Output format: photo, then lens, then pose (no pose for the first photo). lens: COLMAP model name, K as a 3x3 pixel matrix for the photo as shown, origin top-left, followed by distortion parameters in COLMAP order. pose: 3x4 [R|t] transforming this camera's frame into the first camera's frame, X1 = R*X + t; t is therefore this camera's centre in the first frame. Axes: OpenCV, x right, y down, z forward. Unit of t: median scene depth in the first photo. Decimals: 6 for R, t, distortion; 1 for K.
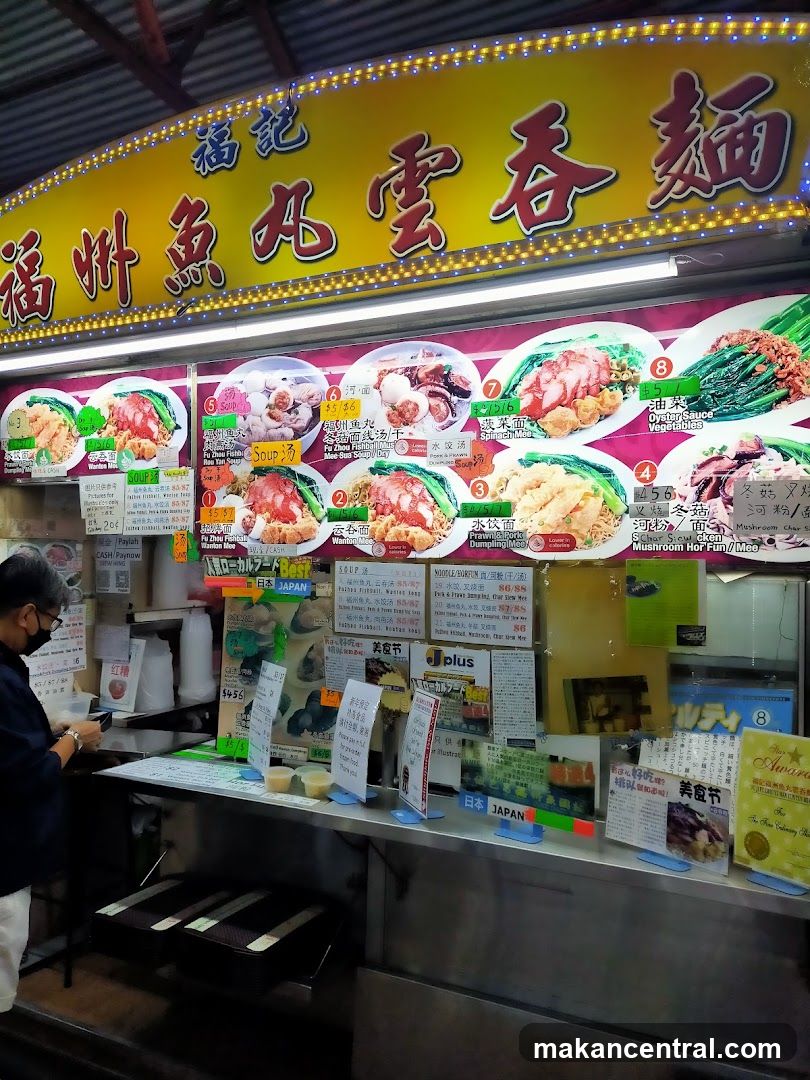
lens RADIAL K [[795.6, 0, 402.7], [0, 795.6, 549.3], [0, 0, 1]] dist [0.052610, -0.067071]
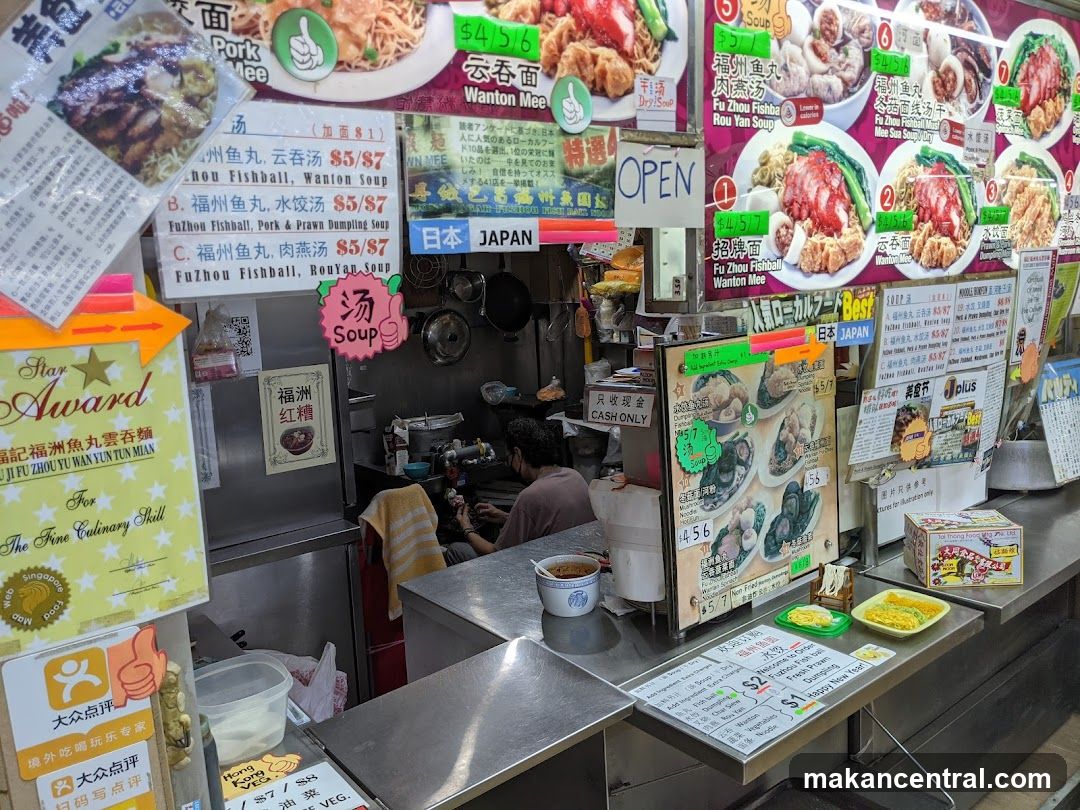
lens RADIAL K [[828.2, 0, 504.5], [0, 828.2, 398.6], [0, 0, 1]] dist [0.049627, -0.070794]
pose [[0.458540, -0.186918, 0.868794, -0.947175], [0.040059, 0.980983, 0.189913, -0.046464], [-0.887771, -0.052280, 0.457307, 1.011596]]
